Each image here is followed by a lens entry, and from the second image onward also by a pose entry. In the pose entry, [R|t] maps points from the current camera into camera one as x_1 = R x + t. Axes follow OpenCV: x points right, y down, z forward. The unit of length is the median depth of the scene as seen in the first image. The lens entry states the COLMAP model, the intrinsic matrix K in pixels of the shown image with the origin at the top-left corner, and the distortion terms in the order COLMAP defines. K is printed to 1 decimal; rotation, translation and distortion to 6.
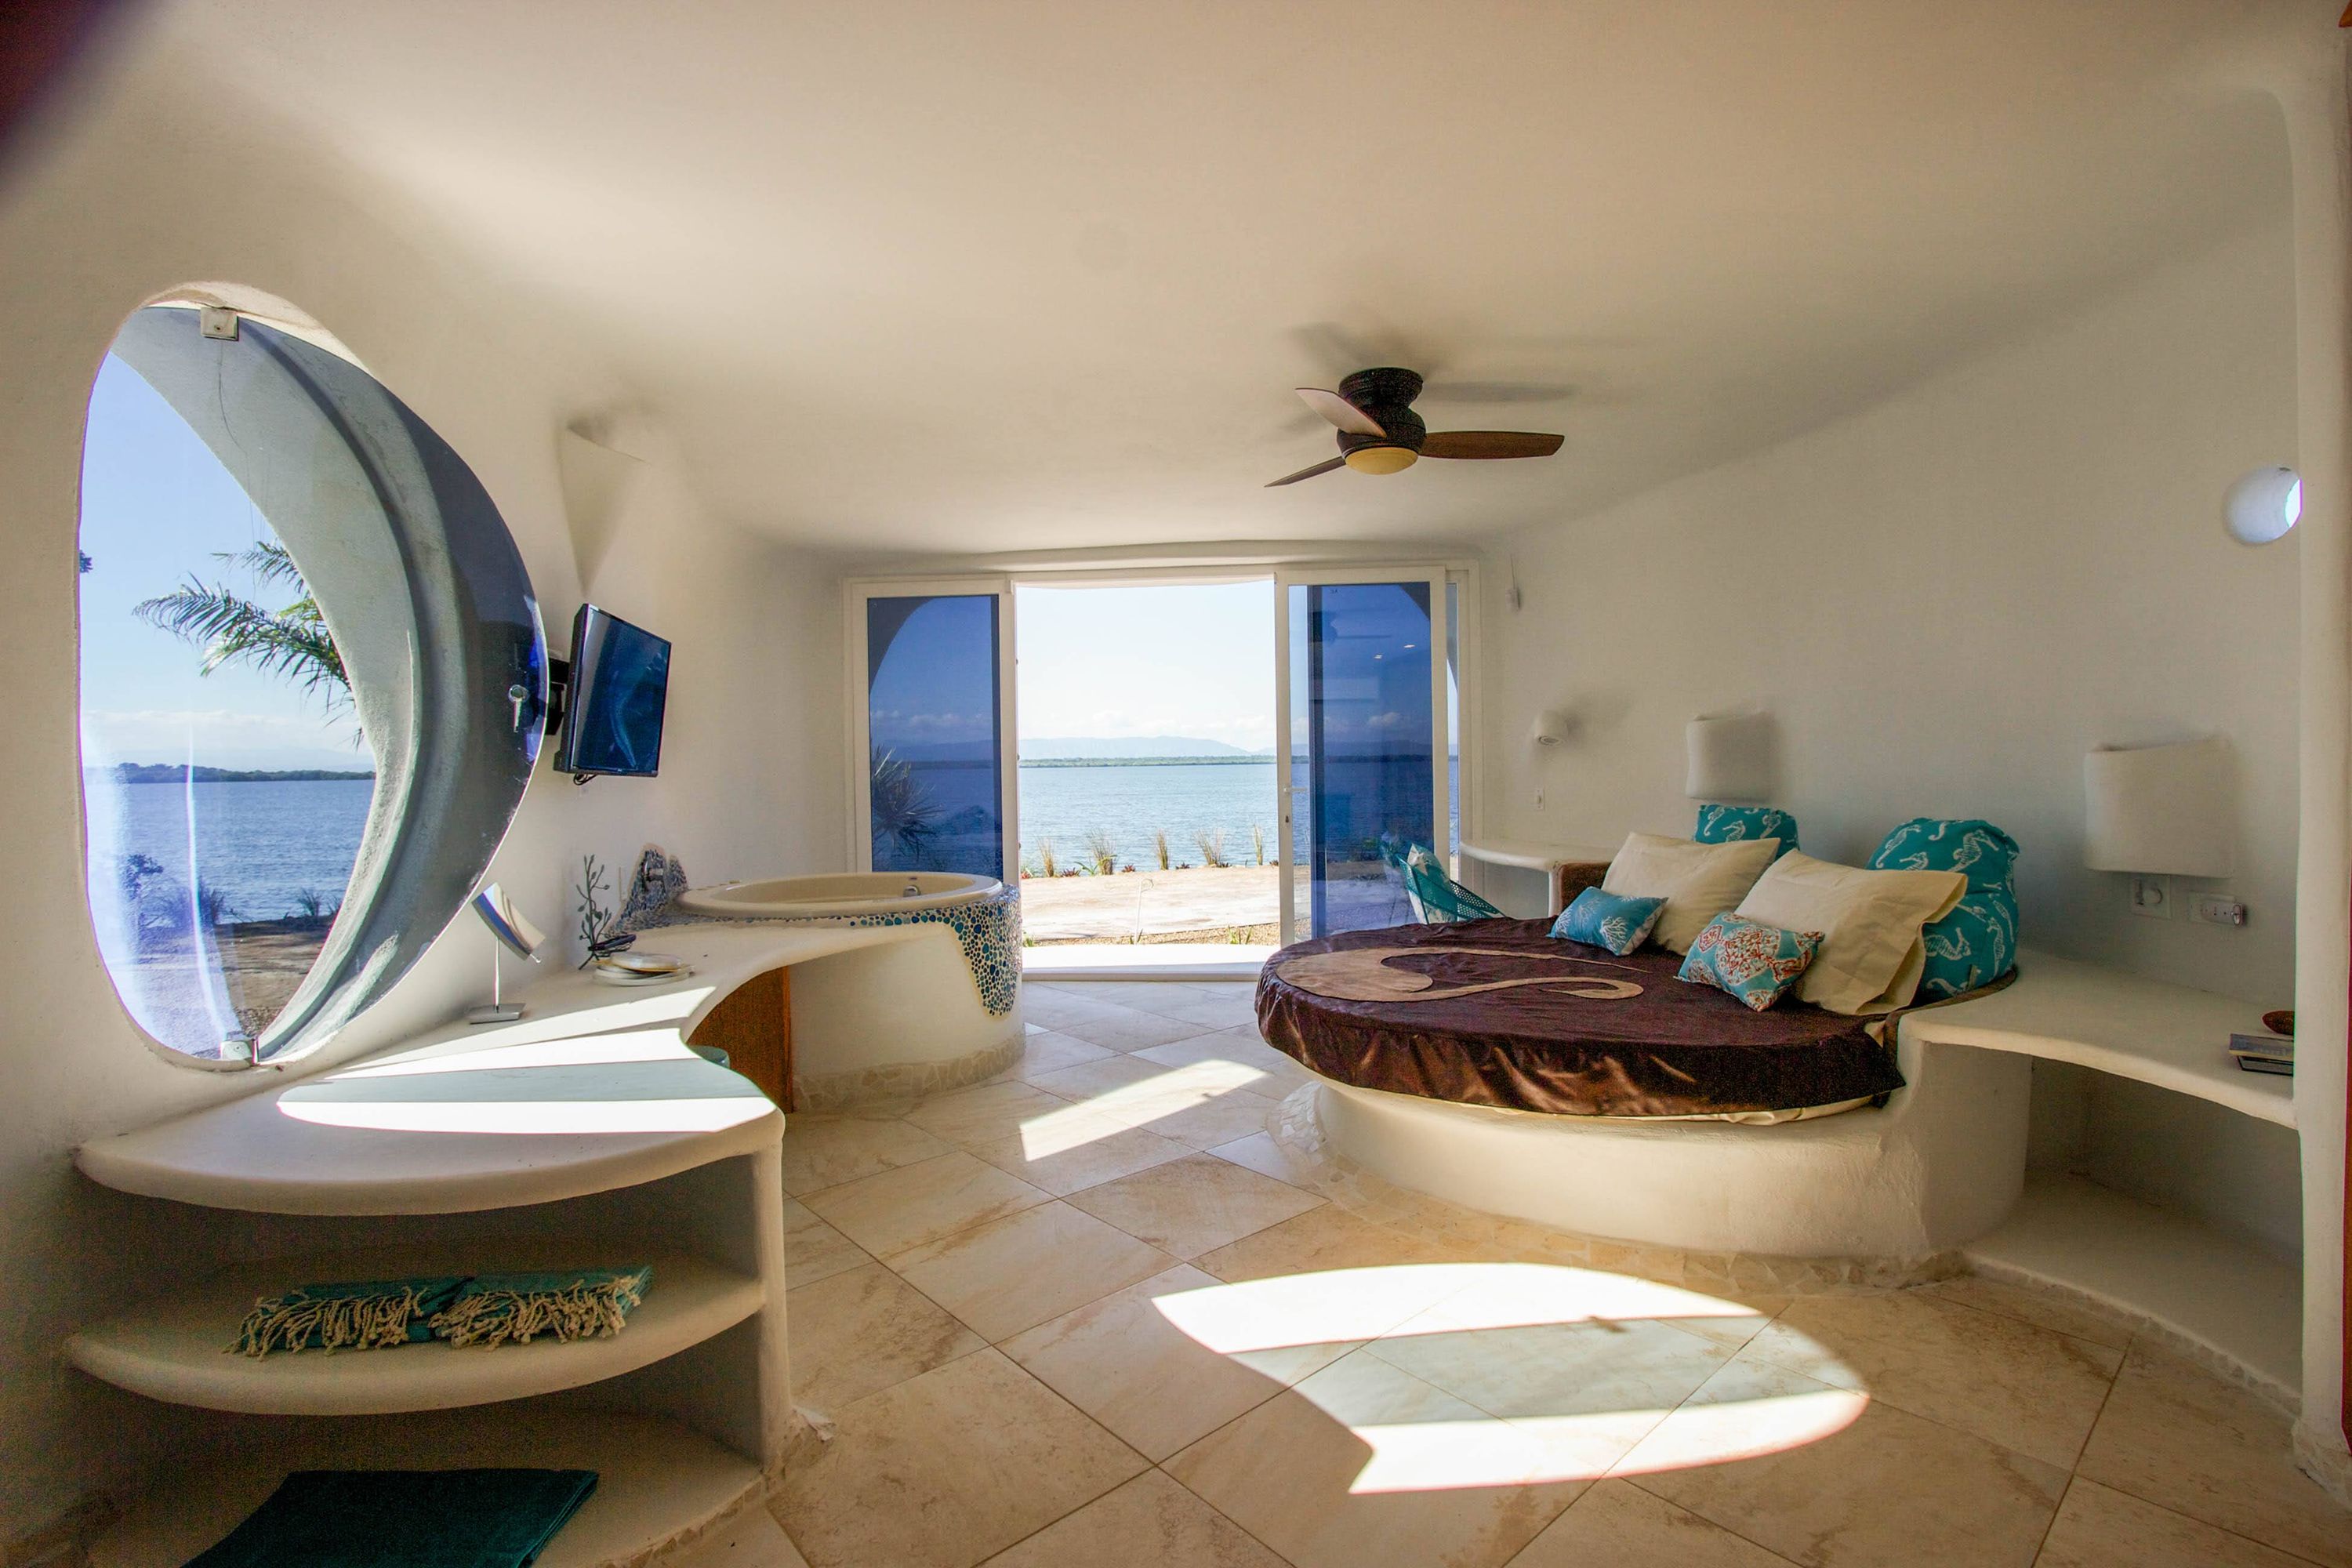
lens RADIAL K [[1082.8, 0, 1183.0], [0, 1082.8, 777.7], [0, 0, 1]] dist [-0.015807, 0.001153]
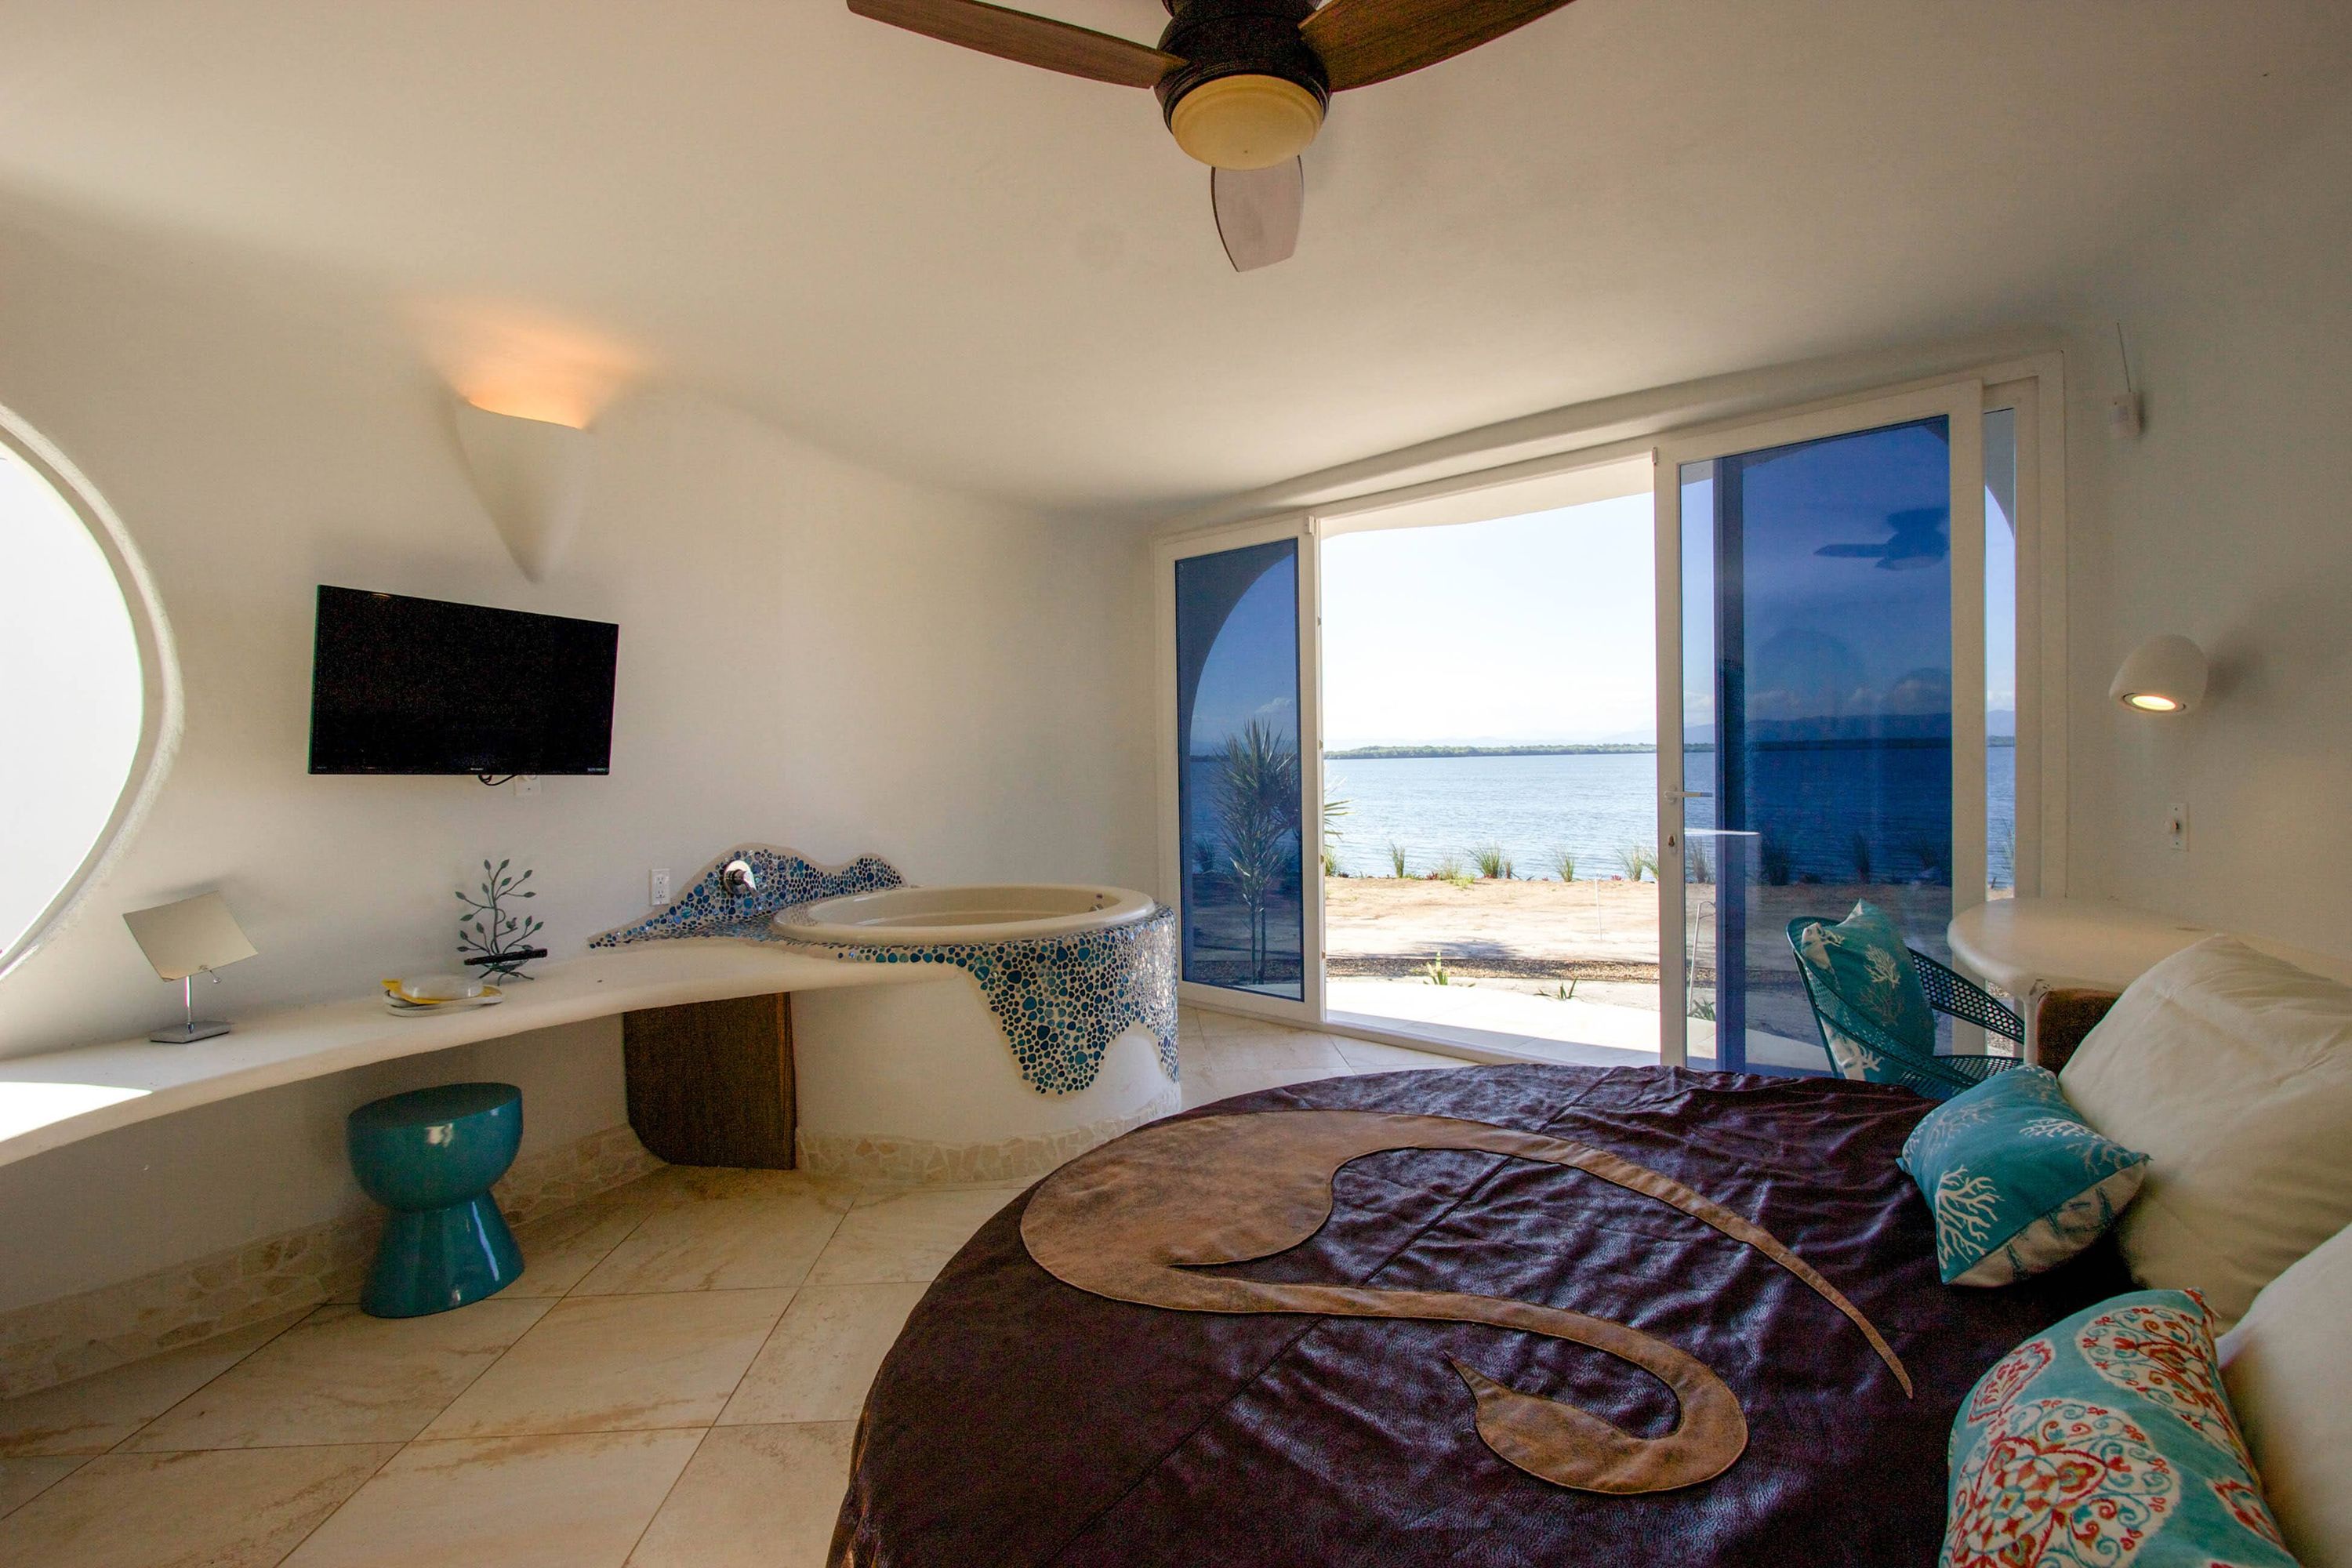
lens RADIAL K [[1082.8, 0, 1176.7], [0, 1082.8, 782.0], [0, 0, 1]] dist [-0.015807, 0.001153]
pose [[0.786780, 0.013453, -0.617087, 0.293674], [-0.002066, 0.999814, 0.019163, -0.008582], [0.617230, -0.013802, 0.786662, 0.388320]]
